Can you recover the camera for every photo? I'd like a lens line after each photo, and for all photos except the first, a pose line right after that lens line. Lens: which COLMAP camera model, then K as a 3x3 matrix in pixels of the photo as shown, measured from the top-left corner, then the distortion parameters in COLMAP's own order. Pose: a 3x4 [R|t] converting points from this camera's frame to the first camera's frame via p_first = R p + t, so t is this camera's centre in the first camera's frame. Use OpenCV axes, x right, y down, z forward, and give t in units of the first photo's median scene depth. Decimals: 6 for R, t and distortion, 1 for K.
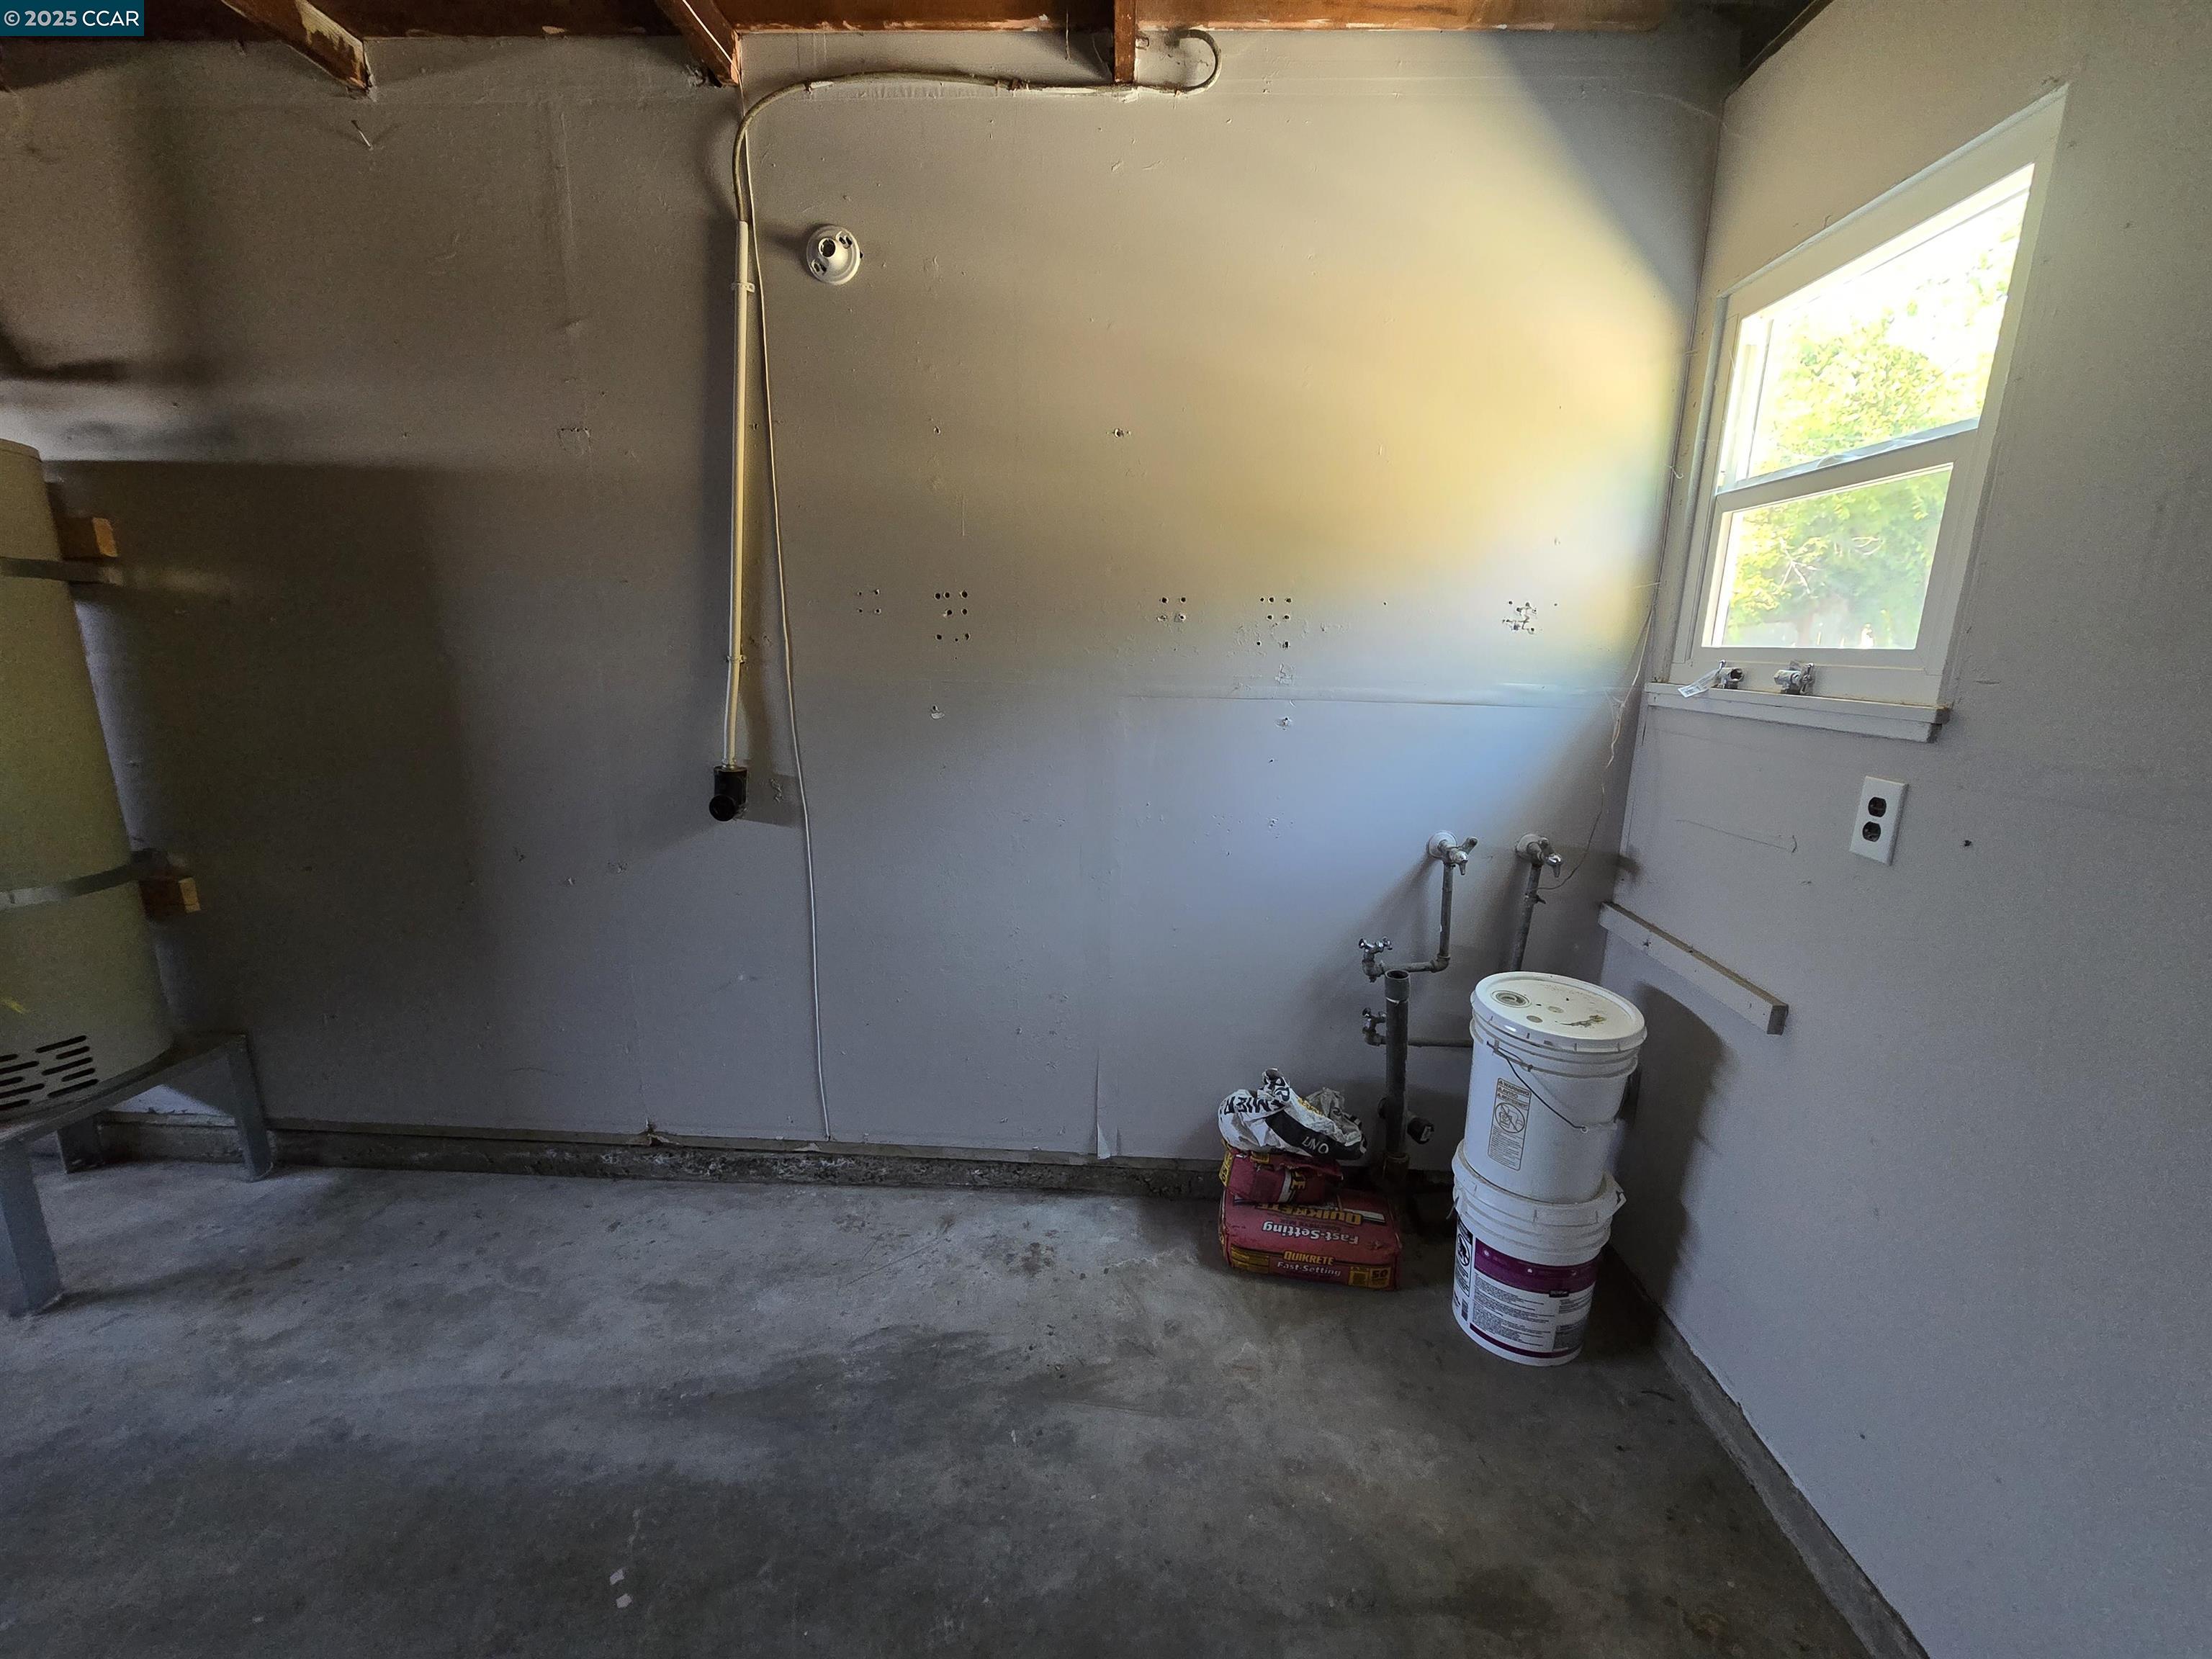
lens RADIAL K [[901.2, 0, 1101.4], [0, 901.2, 840.4], [0, 0, 1]] dist [-0.001154, 0.000221]
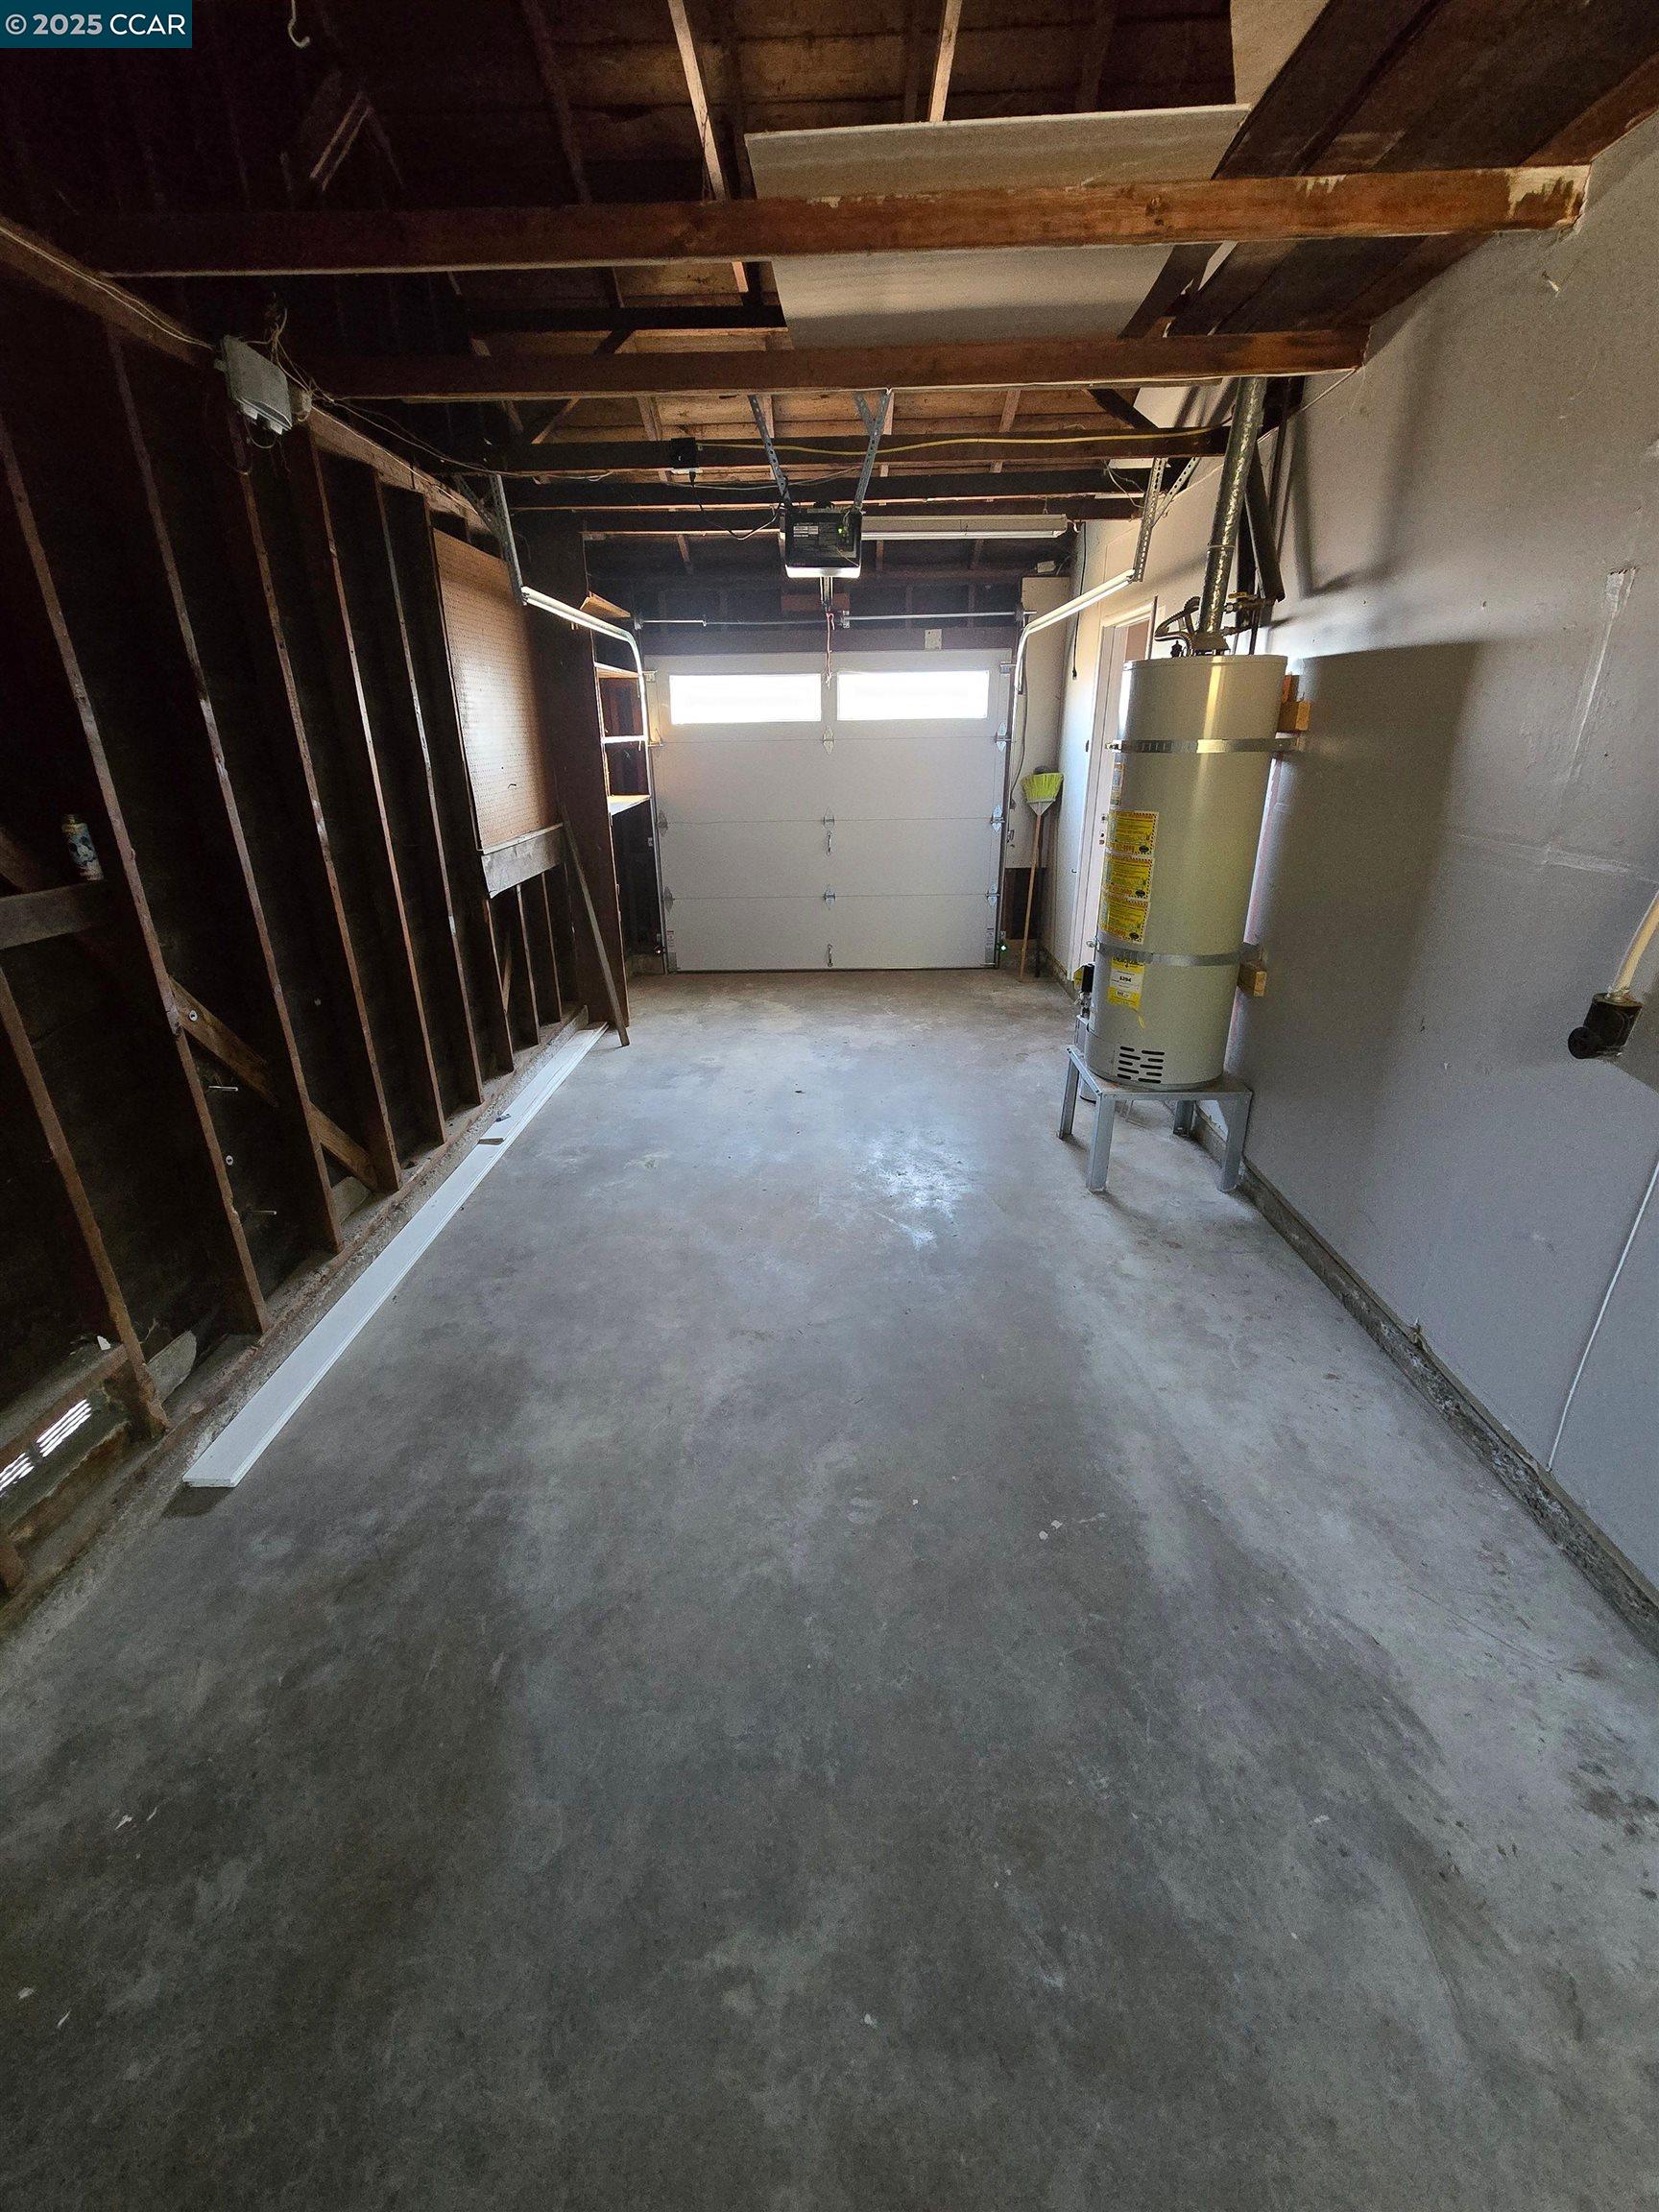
lens RADIAL K [[901.2, 0, 818.5], [0, 901.2, 1101.1], [0, 0, 1]] dist [-0.001154, 0.000221]
pose [[0.038845, 0.367857, -0.929071, 0.351301], [-0.208359, 0.912317, 0.352512, -0.138325], [0.977281, 0.179887, 0.112085, 0.250557]]
